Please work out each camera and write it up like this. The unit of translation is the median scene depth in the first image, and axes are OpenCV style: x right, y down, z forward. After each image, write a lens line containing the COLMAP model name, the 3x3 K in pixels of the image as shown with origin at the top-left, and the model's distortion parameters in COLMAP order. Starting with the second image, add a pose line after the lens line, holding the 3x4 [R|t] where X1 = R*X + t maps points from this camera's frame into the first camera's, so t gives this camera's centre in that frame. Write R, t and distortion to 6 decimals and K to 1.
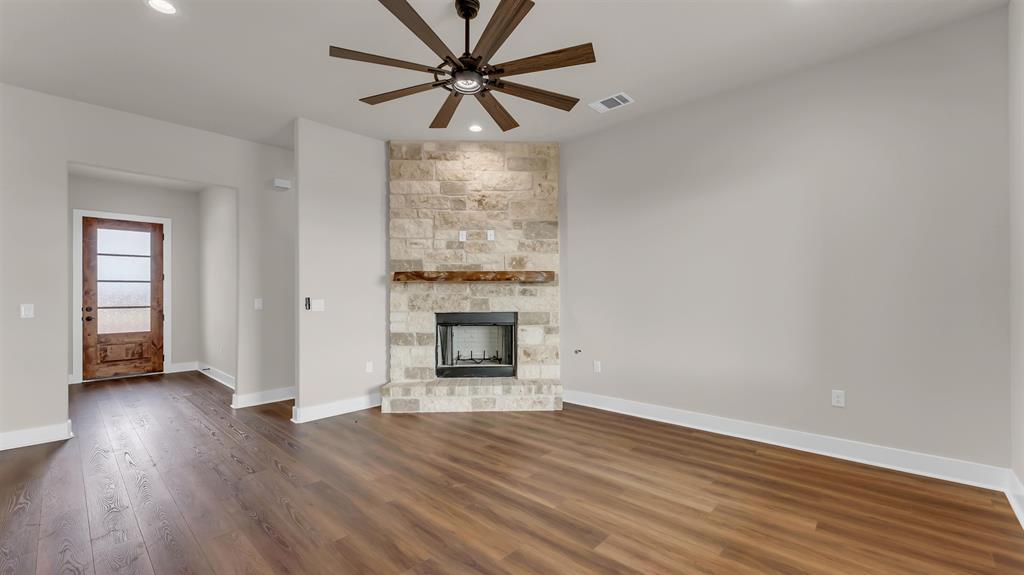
lens RADIAL K [[410.6, 0, 502.2], [0, 410.6, 293.9], [0, 0, 1]] dist [-0.000362, -0.000302]
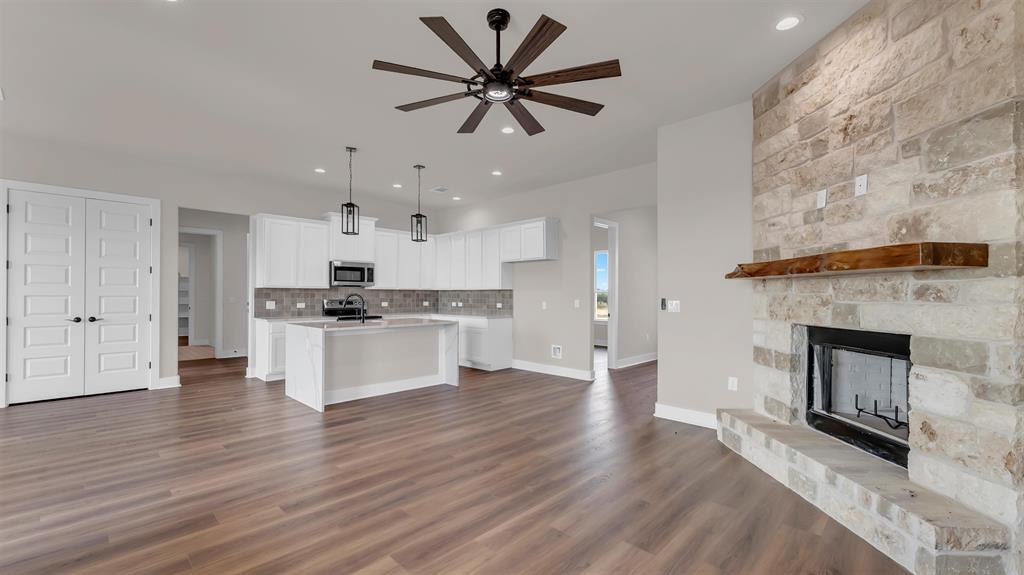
lens RADIAL K [[410.6, 0, 502.2], [0, 410.6, 293.9], [0, 0, 1]] dist [-0.000362, -0.000302]
pose [[-0.012615, 0.001630, -0.999919, 0.508480], [-0.000694, 0.999998, 0.001638, -0.003219], [0.999920, 0.000715, -0.012614, 0.542605]]
